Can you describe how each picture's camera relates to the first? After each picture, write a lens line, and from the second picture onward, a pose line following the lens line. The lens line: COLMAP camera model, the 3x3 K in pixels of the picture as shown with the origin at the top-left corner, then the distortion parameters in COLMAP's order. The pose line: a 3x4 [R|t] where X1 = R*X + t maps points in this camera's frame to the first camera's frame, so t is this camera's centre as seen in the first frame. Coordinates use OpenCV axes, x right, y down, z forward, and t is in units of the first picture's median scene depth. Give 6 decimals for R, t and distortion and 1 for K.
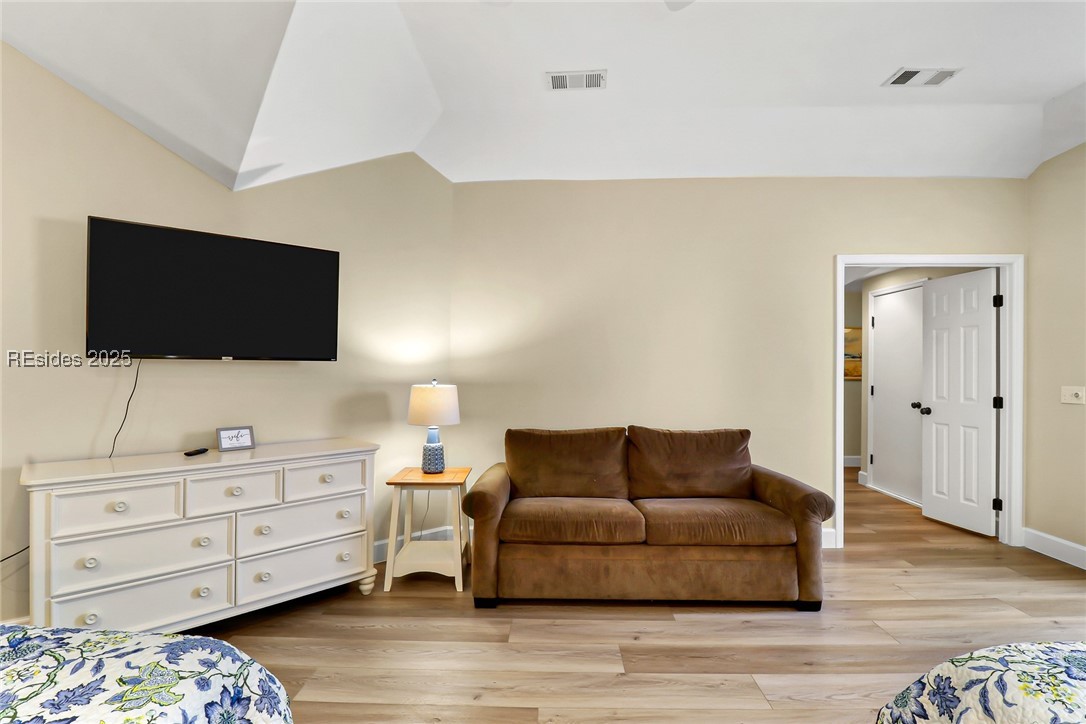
lens RADIAL K [[511.3, 0, 541.4], [0, 511.3, 366.7], [0, 0, 1]] dist [-0.000491, -0.000117]
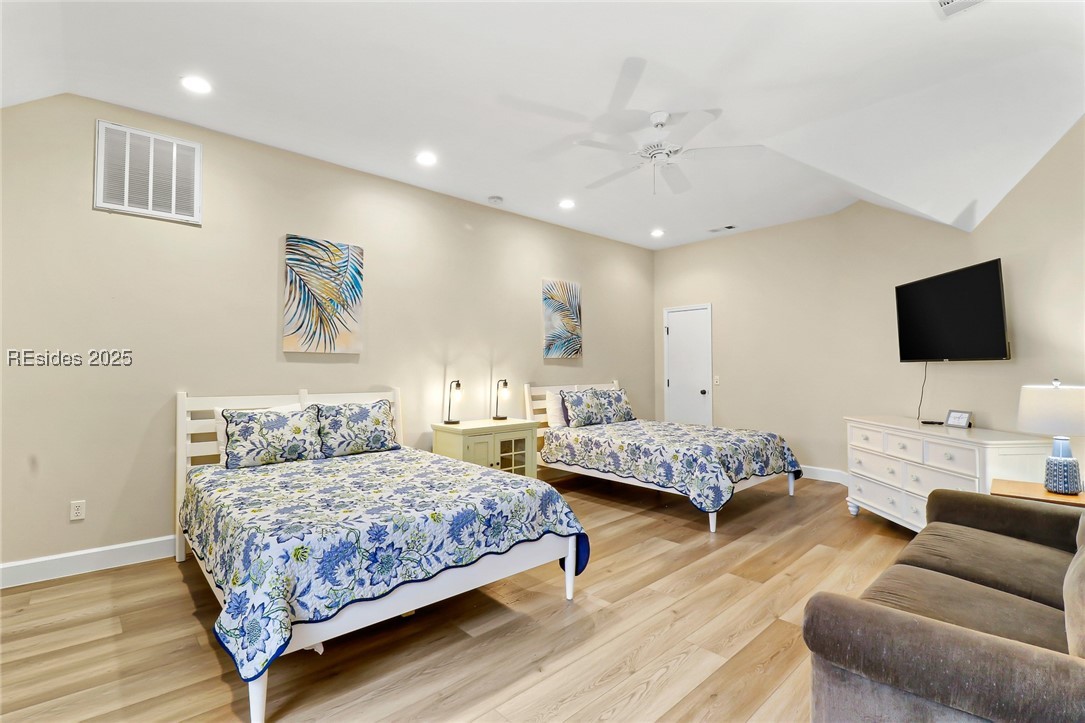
lens RADIAL K [[510.5, 0, 545.3], [0, 510.5, 376.4], [0, 0, 1]] dist [-0.002326, -0.000360]
pose [[-0.709633, 0.001746, -0.704569, 1.139211], [-0.007283, 0.999925, 0.009812, 0.022475], [0.704534, 0.012094, -0.709567, 1.196377]]
